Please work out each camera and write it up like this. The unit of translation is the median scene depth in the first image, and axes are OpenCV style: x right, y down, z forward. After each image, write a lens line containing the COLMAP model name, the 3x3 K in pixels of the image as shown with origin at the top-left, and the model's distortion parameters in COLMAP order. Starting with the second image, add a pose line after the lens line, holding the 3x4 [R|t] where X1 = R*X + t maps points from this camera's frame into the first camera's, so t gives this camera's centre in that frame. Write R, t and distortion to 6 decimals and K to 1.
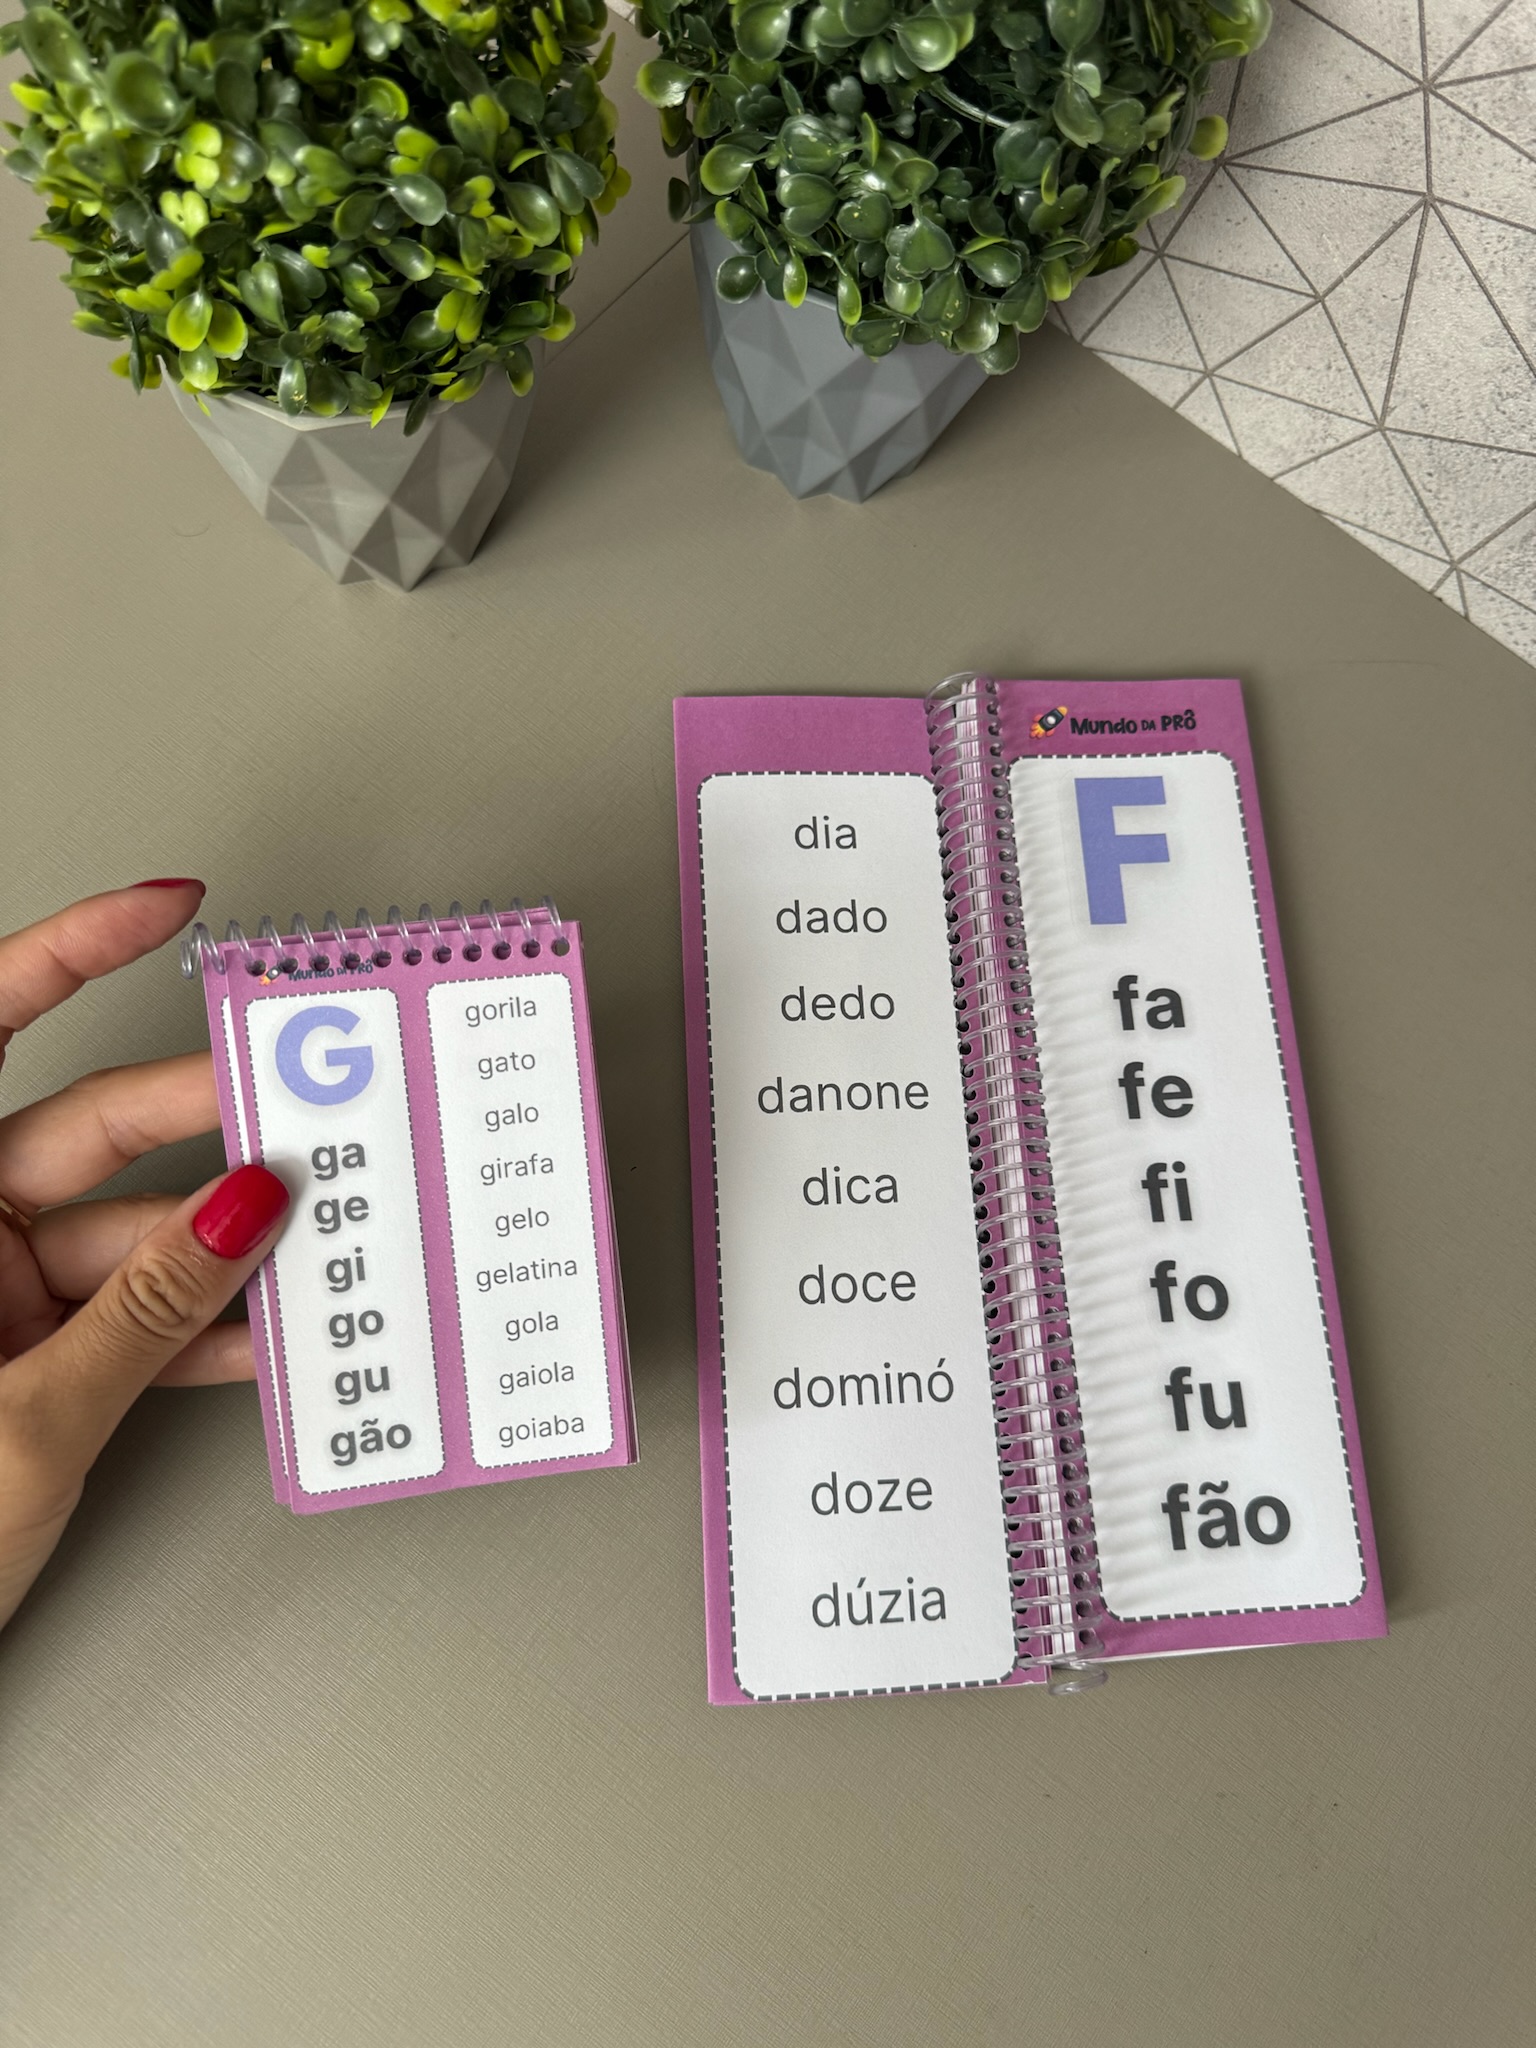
lens RADIAL K [[1538.8, 0, 769.2], [0, 1538.8, 1037.9], [0, 0, 1]] dist [-0.025790, 0.002363]
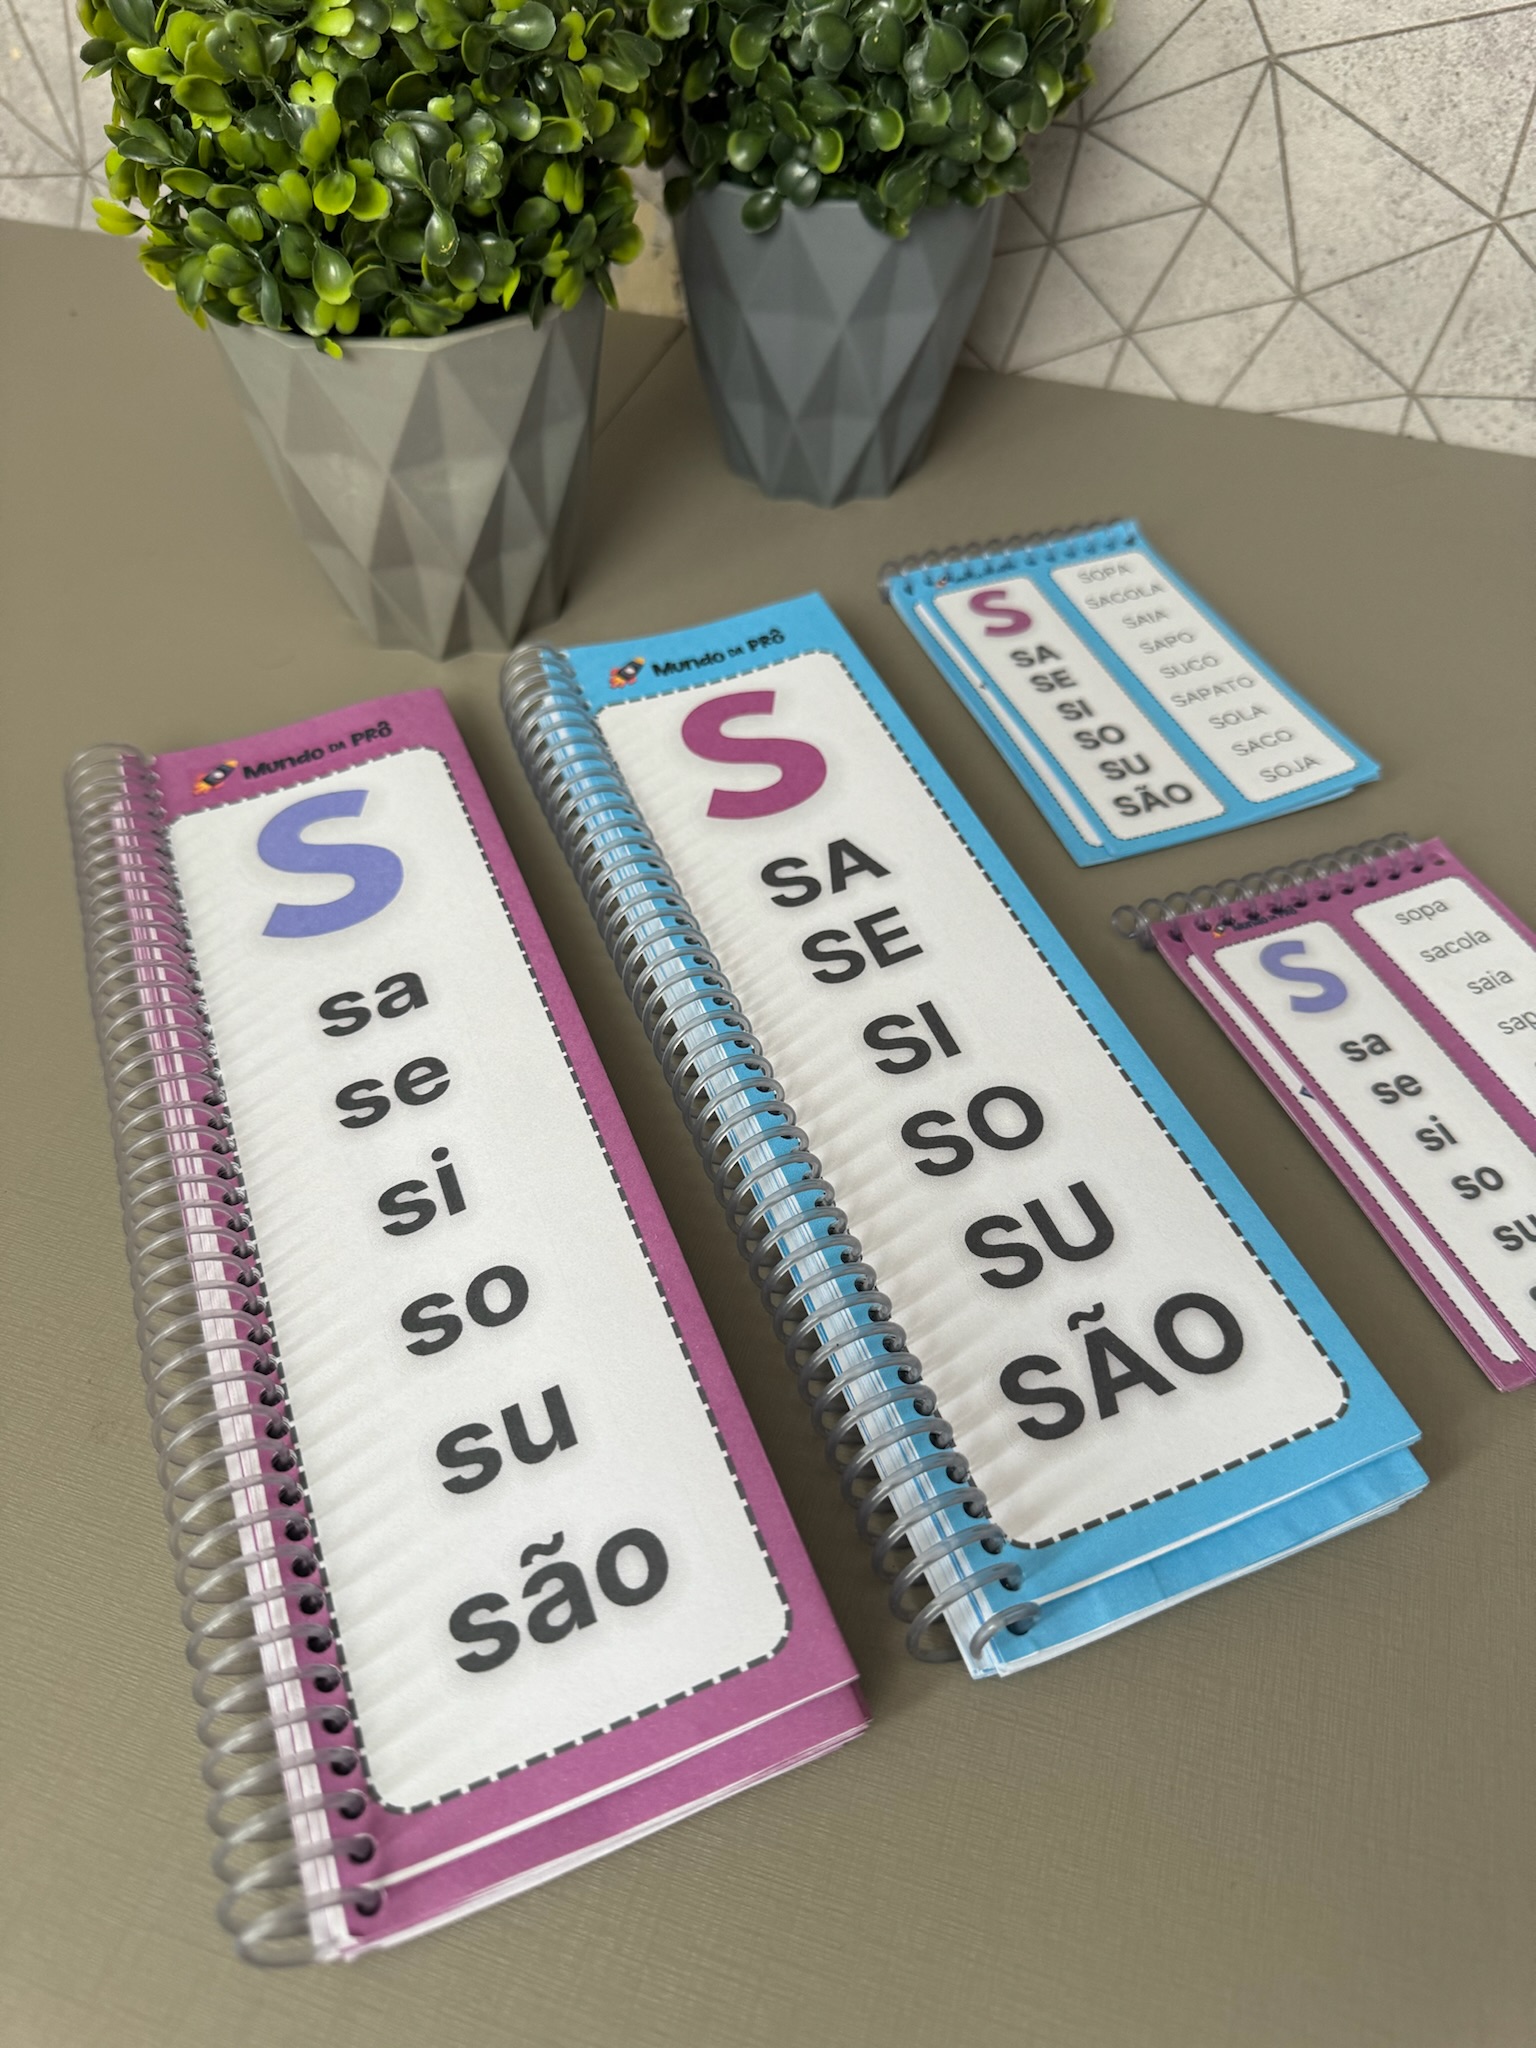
lens RADIAL K [[1538.8, 0, 752.6], [0, 1538.8, 1020.0], [0, 0, 1]] dist [-0.025790, 0.002363]
pose [[0.935875, -0.324447, 0.137371, -0.310464], [0.352262, 0.853926, -0.383043, 0.352139], [0.006972, 0.406871, 0.913459, 0.206347]]
